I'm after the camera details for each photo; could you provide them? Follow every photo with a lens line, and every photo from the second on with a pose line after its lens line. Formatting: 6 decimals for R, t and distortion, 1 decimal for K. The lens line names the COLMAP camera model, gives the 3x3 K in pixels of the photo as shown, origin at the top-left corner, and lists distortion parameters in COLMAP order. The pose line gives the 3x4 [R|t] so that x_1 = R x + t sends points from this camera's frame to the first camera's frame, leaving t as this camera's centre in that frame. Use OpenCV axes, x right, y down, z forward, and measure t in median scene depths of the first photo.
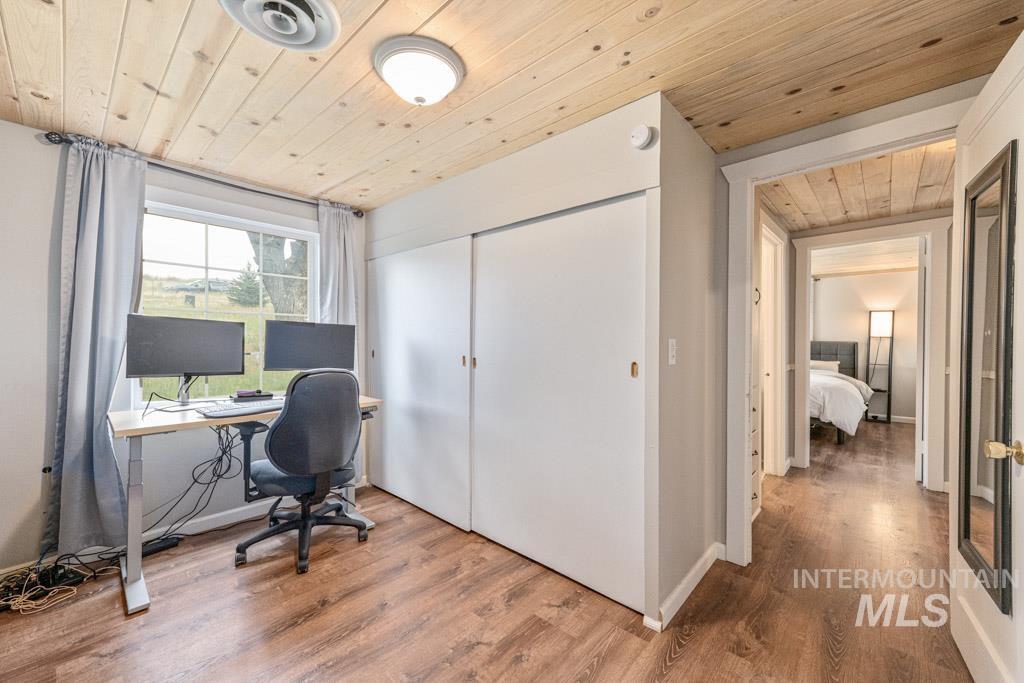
lens RADIAL K [[410.5, 0, 512.9], [0, 410.5, 339.7], [0, 0, 1]] dist [0.014043, 0.000098]
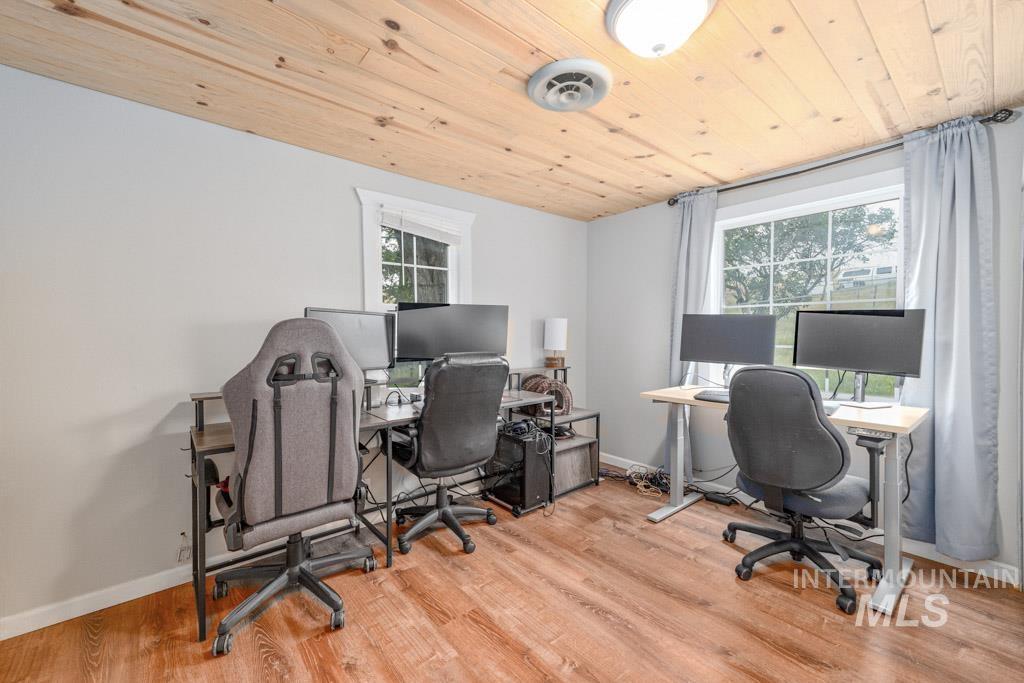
lens RADIAL K [[410.5, 0, 511.8], [0, 410.5, 344.0], [0, 0, 1]] dist [0.014043, 0.000098]
pose [[-0.125046, 0.025813, -0.991815, 0.501345], [0.005447, 0.999664, 0.025330, -0.002134], [0.992136, -0.002235, -0.125145, 0.615341]]
